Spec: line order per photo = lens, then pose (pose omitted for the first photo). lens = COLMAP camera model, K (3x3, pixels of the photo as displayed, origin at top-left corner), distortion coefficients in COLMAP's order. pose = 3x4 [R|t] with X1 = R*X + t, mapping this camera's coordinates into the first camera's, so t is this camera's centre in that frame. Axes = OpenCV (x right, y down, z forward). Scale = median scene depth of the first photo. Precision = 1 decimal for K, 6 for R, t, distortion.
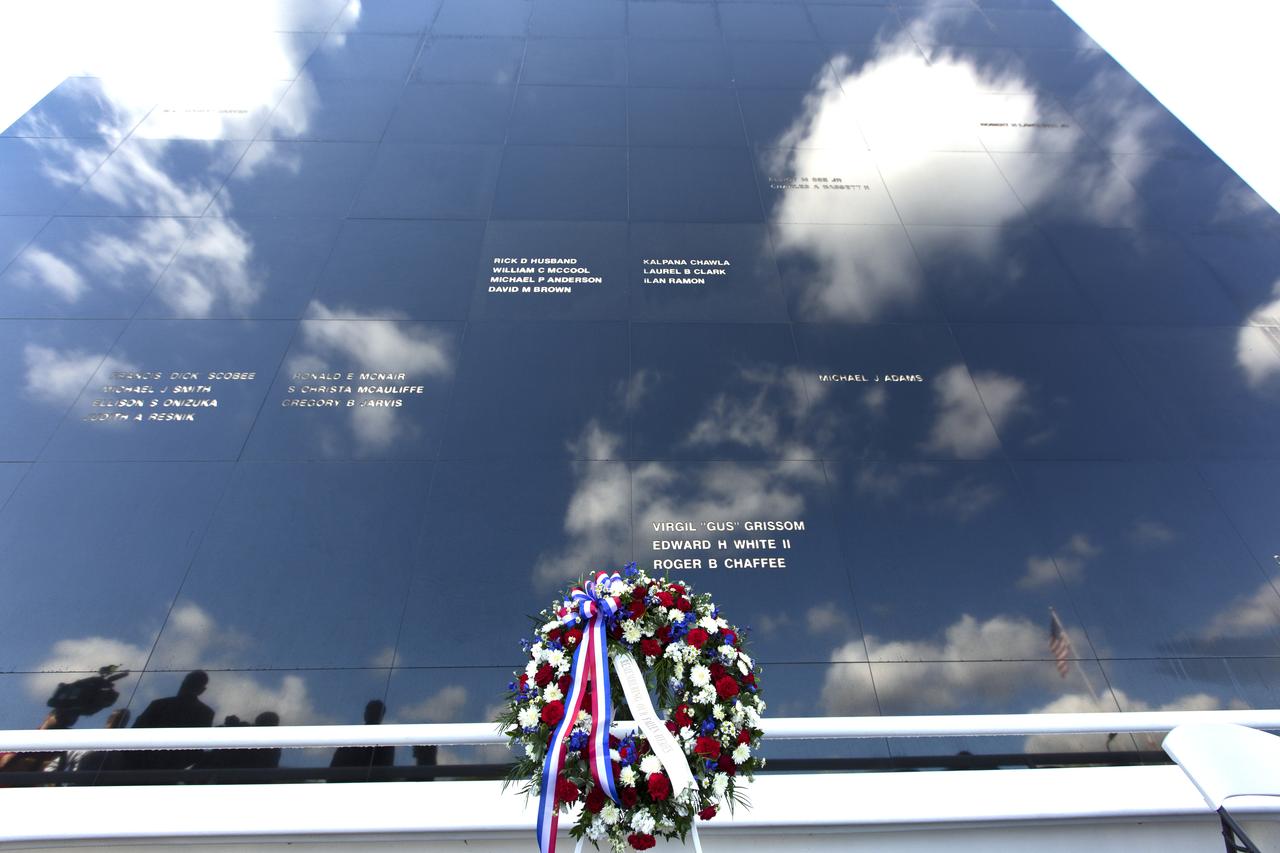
lens RADIAL K [[561.4, 0, 640.0], [0, 561.4, 426.5], [0, 0, 1]] dist [0.000163, 0.000051]
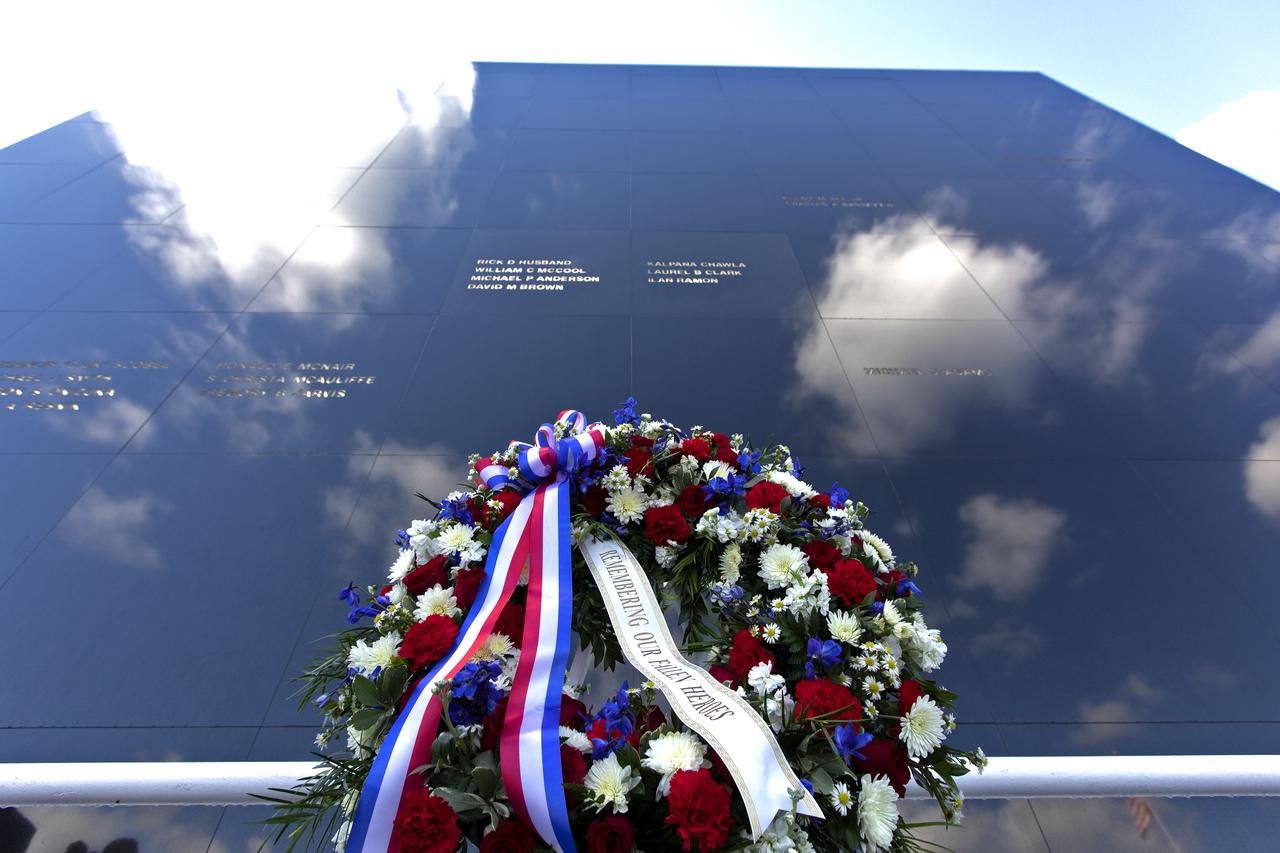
lens RADIAL K [[573.5, 0, 640.0], [0, 573.5, 426.5], [0, 0, 1]] dist [-0.002984, 0.000551]
pose [[0.999980, -0.000801, -0.006323, 0.000571], [-0.000485, 0.979617, -0.200872, 0.406697], [0.006355, 0.200871, 0.979597, 0.520364]]
